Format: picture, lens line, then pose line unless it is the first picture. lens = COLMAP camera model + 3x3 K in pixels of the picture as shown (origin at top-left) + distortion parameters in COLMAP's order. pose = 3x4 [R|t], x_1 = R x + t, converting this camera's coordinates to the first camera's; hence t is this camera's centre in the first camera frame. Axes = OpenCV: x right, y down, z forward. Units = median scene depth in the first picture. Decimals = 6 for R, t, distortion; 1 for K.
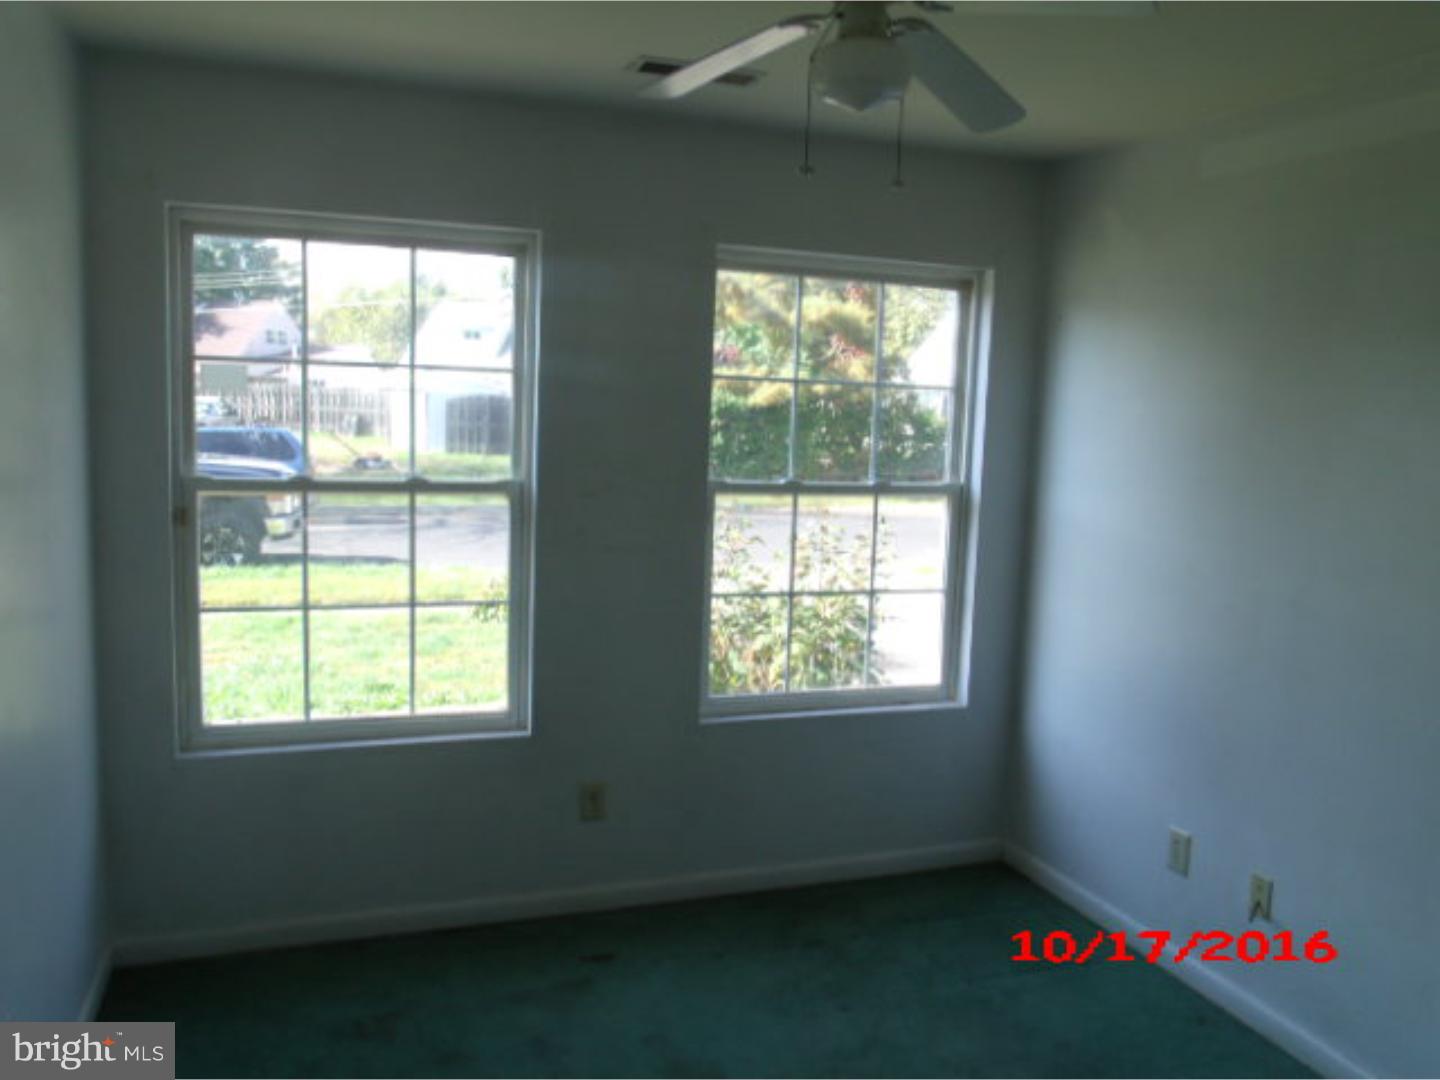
lens RADIAL K [[1134.6, 0, 720.0], [0, 1134.6, 540.0], [0, 0, 1]] dist [-0.030211, -0.005470]
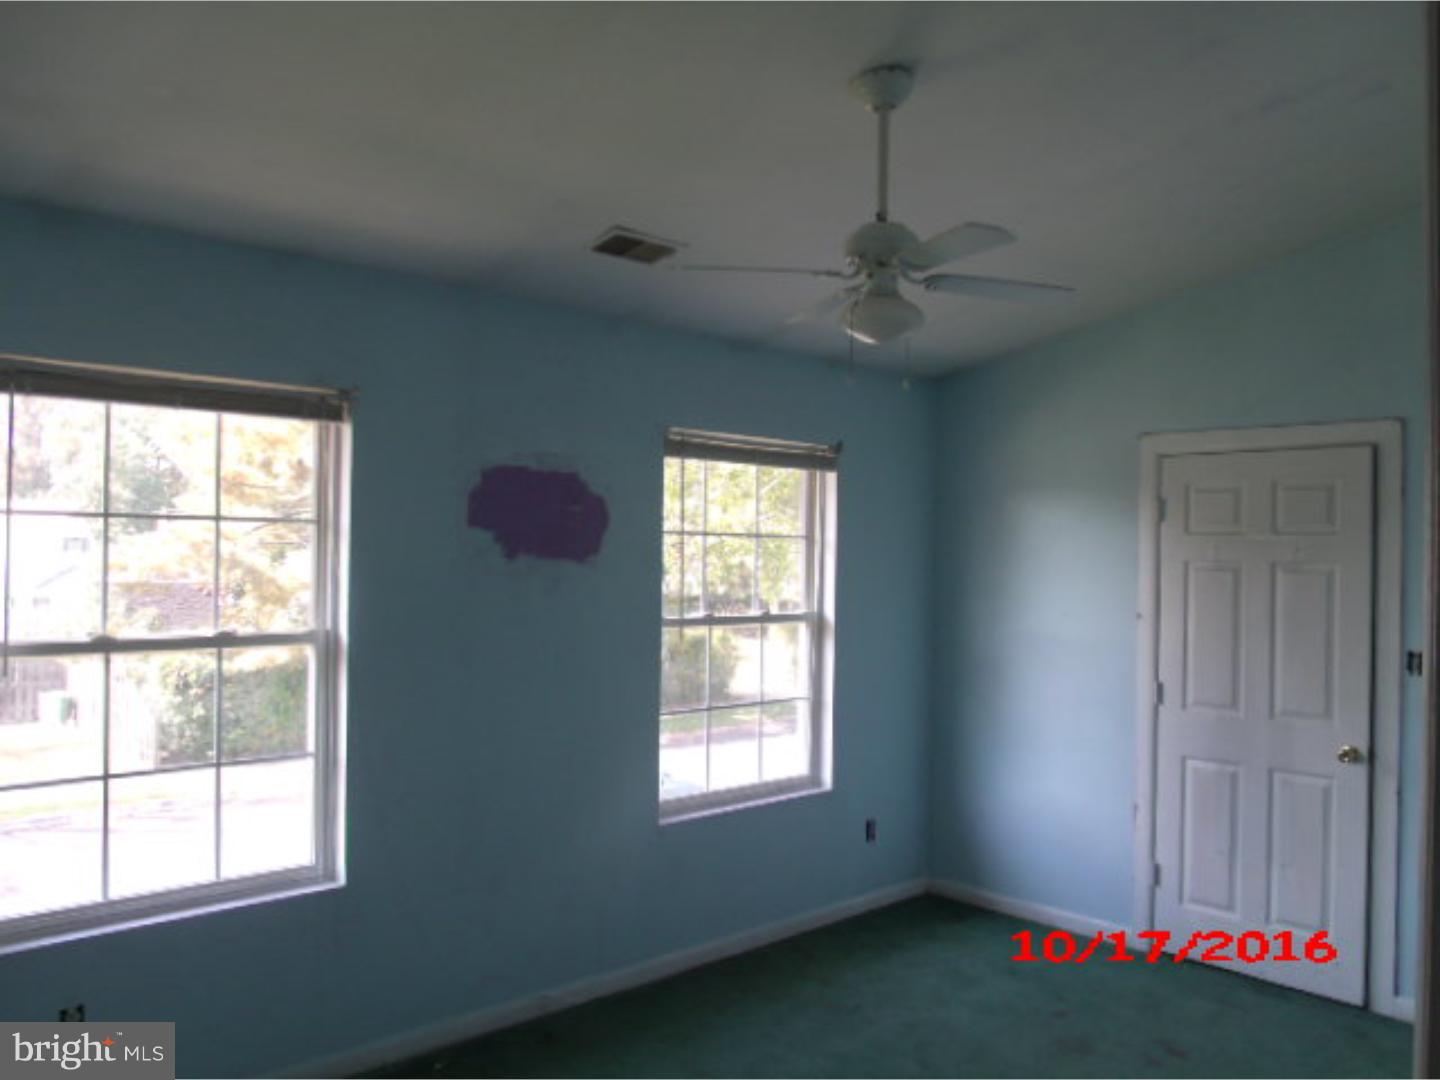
lens RADIAL K [[1110.6, 0, 720.0], [0, 1110.6, 540.0], [0, 0, 1]] dist [0.006512, 0.004934]
pose [[0.928791, -0.023309, 0.369869, -0.231936], [0.069560, 0.991247, -0.112208, 0.002219], [-0.364016, 0.129946, 0.922283, -0.082040]]
